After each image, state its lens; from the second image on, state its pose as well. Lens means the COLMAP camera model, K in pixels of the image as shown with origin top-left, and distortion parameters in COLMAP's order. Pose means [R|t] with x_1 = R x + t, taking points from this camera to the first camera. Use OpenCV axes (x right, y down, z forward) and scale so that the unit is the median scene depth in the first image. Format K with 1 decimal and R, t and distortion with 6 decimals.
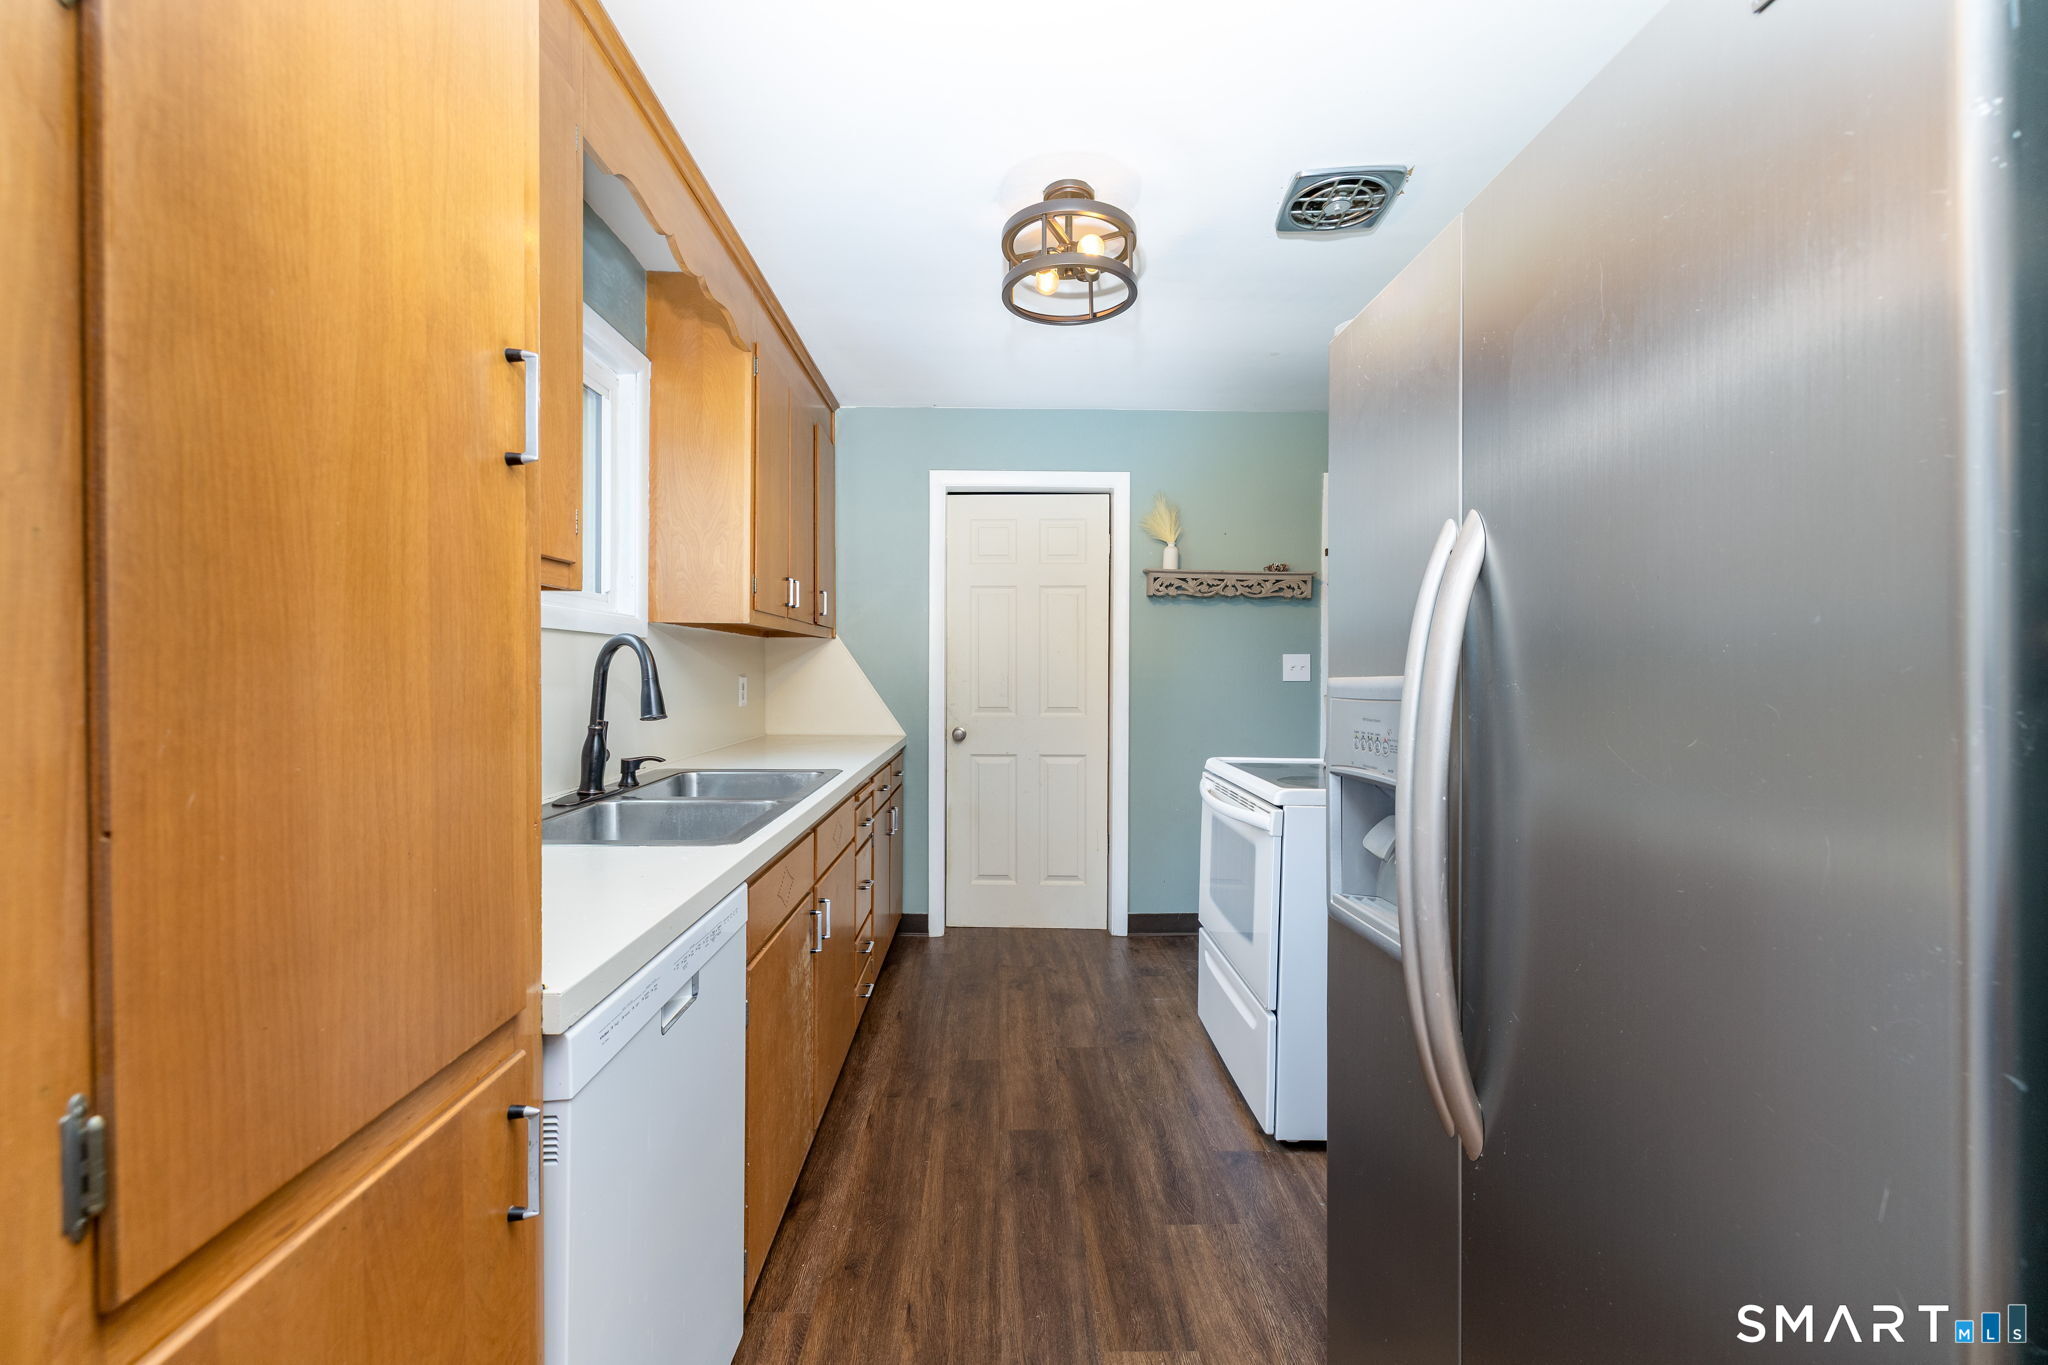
lens RADIAL K [[867.6, 0, 1012.0], [0, 867.6, 683.0], [0, 0, 1]] dist [0.000041, -0.000206]
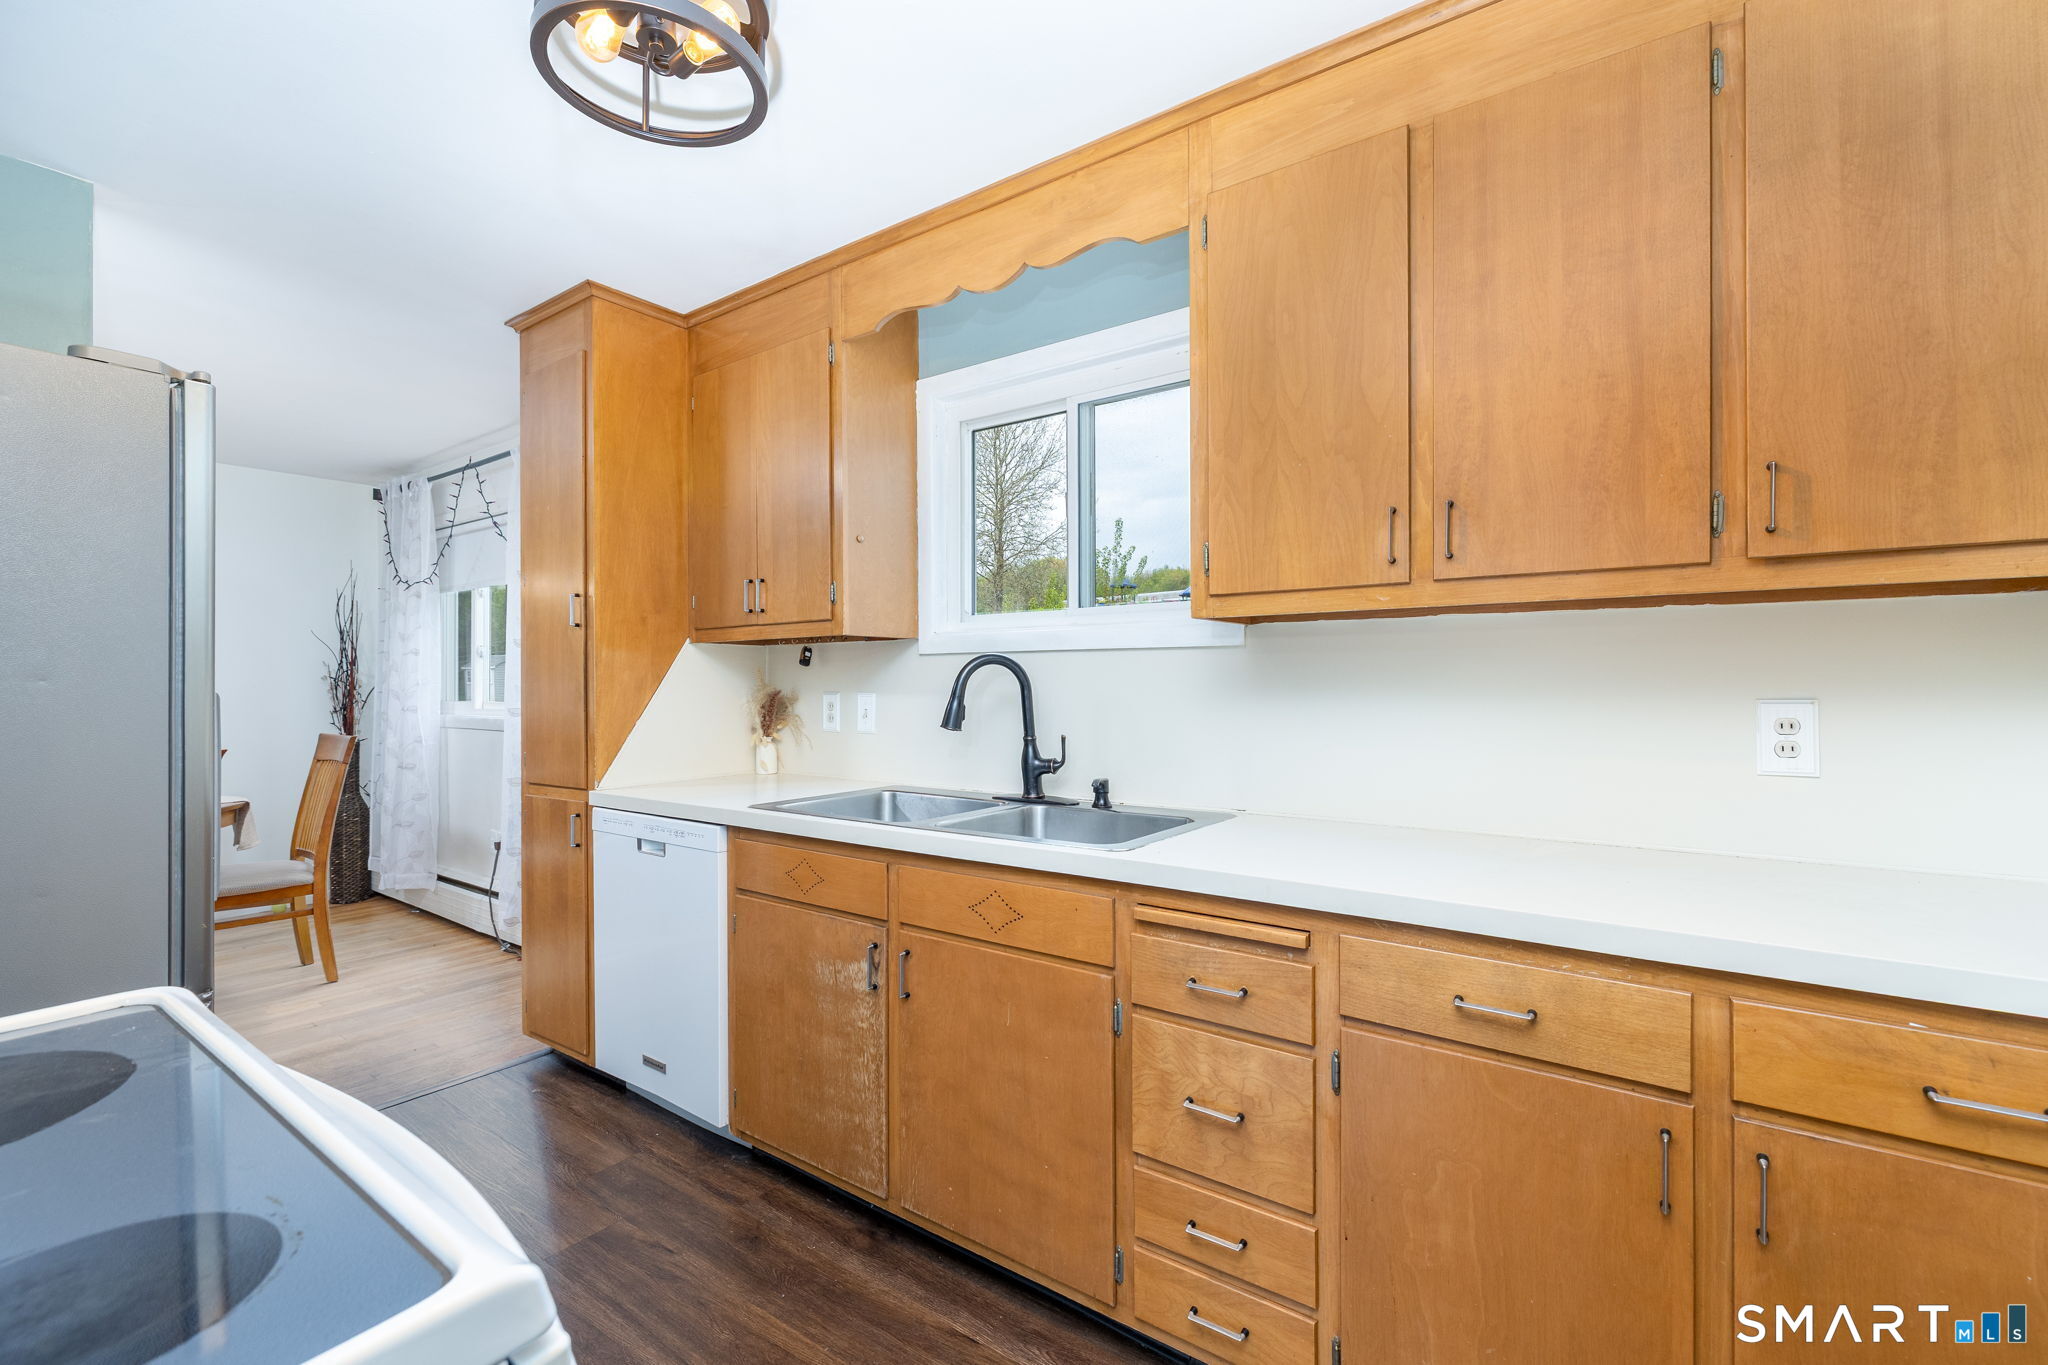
lens RADIAL K [[867.6, 0, 1012.0], [0, 867.6, 683.0], [0, 0, 1]] dist [0.000041, -0.000206]
pose [[-0.598711, -0.002159, -0.800962, 0.477506], [-0.015616, 0.999838, 0.008978, -0.034794], [0.800813, 0.017883, -0.598648, 1.845072]]
